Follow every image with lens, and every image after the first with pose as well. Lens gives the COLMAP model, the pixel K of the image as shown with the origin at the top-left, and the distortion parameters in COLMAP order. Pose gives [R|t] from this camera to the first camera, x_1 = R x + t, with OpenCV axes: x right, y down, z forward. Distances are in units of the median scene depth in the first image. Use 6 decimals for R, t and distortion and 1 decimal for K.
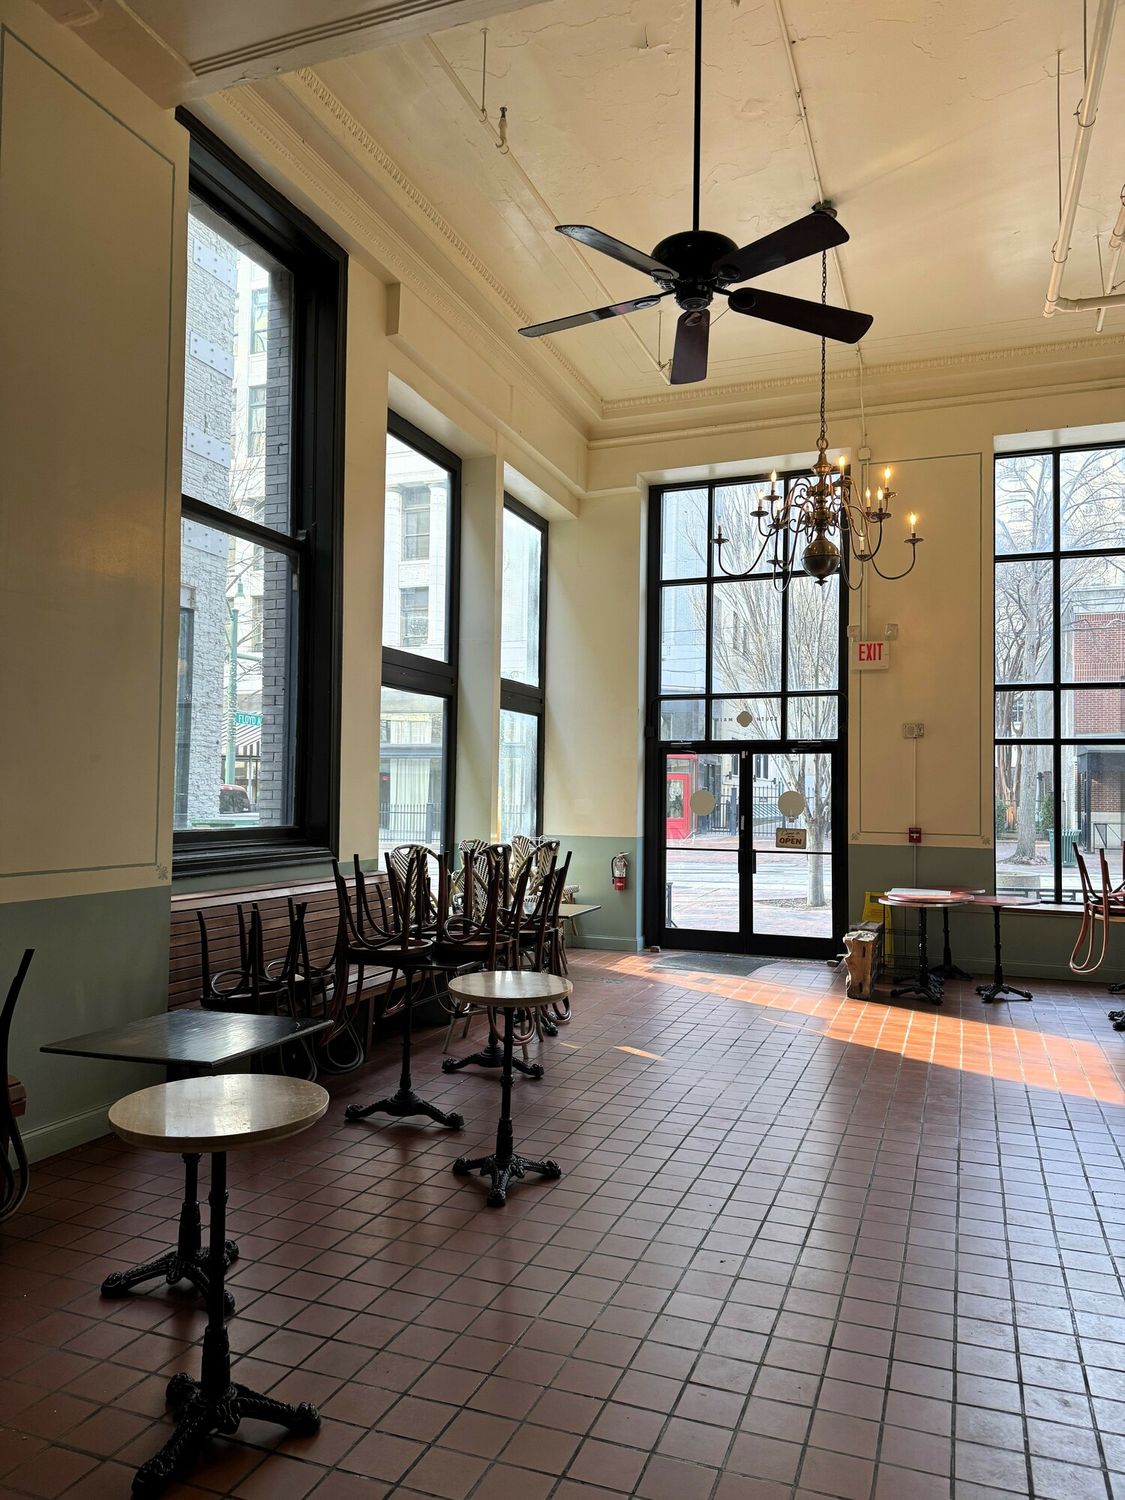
lens RADIAL K [[1059.4, 0, 563.8], [0, 1059.4, 756.7], [0, 0, 1]] dist [-0.002801, -0.008356]
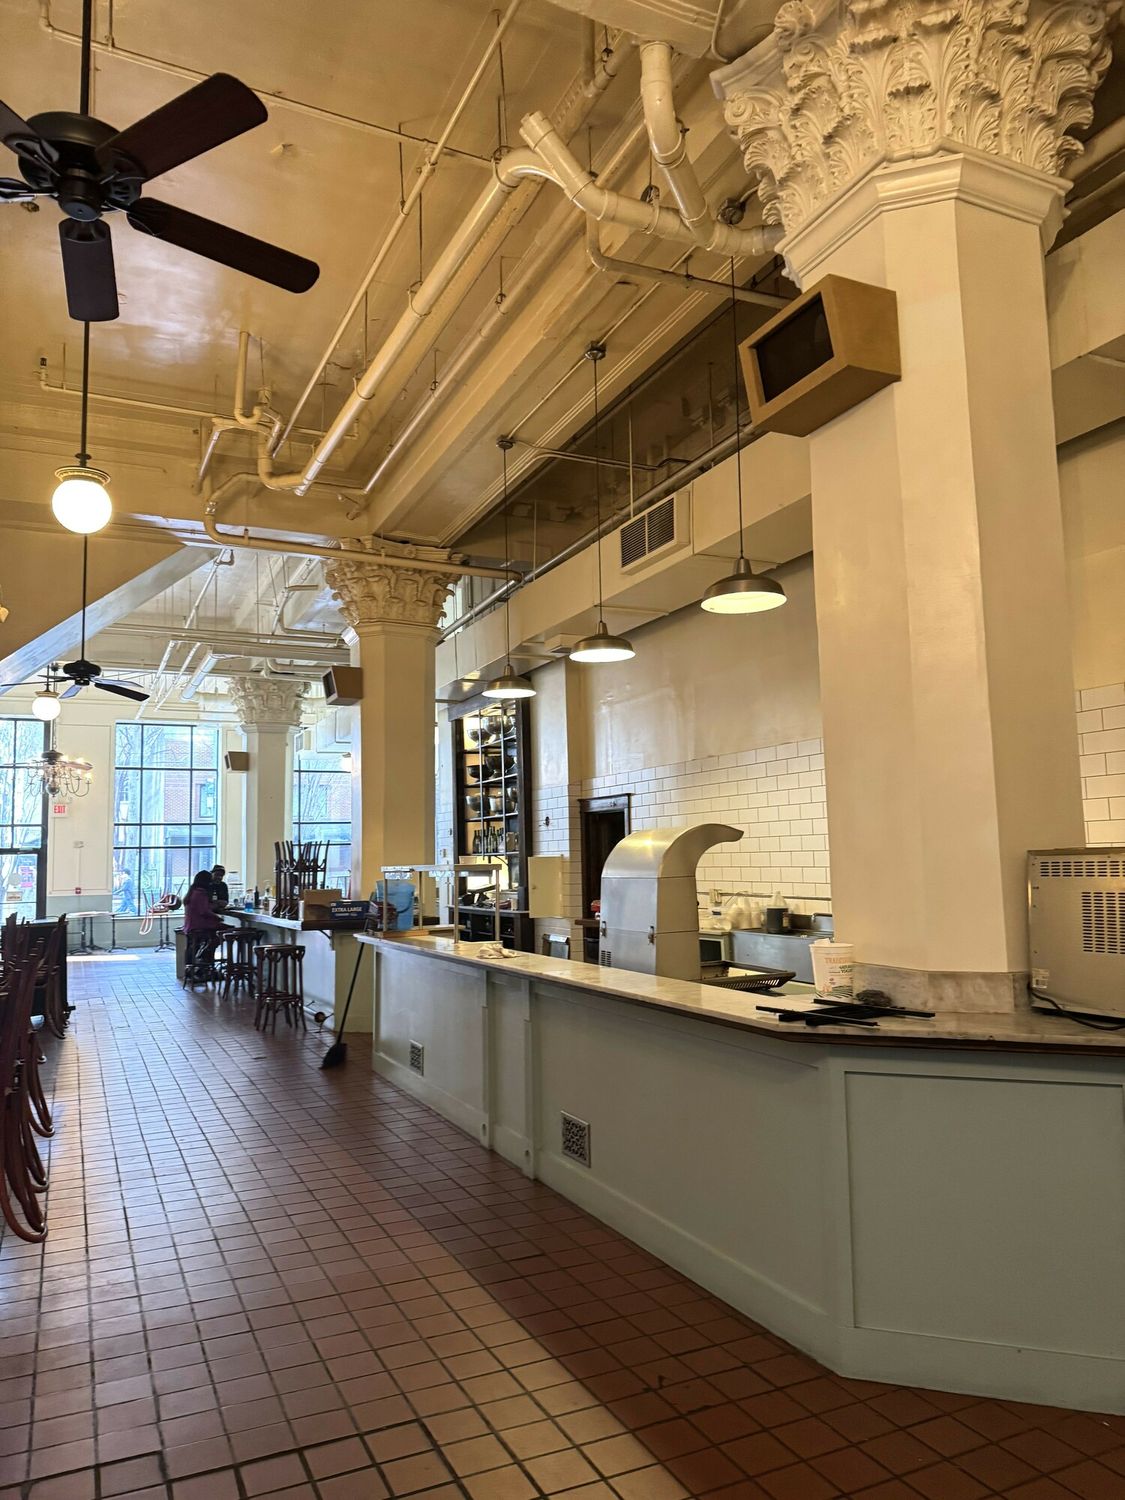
lens RADIAL K [[1059.4, 0, 560.5], [0, 1059.4, 755.4], [0, 0, 1]] dist [-0.002801, -0.008356]
pose [[0.689403, 0.048655, 0.722742, -0.606713], [-0.006045, 0.998093, -0.061425, -0.081789], [-0.724352, 0.037978, 0.688383, -1.319881]]
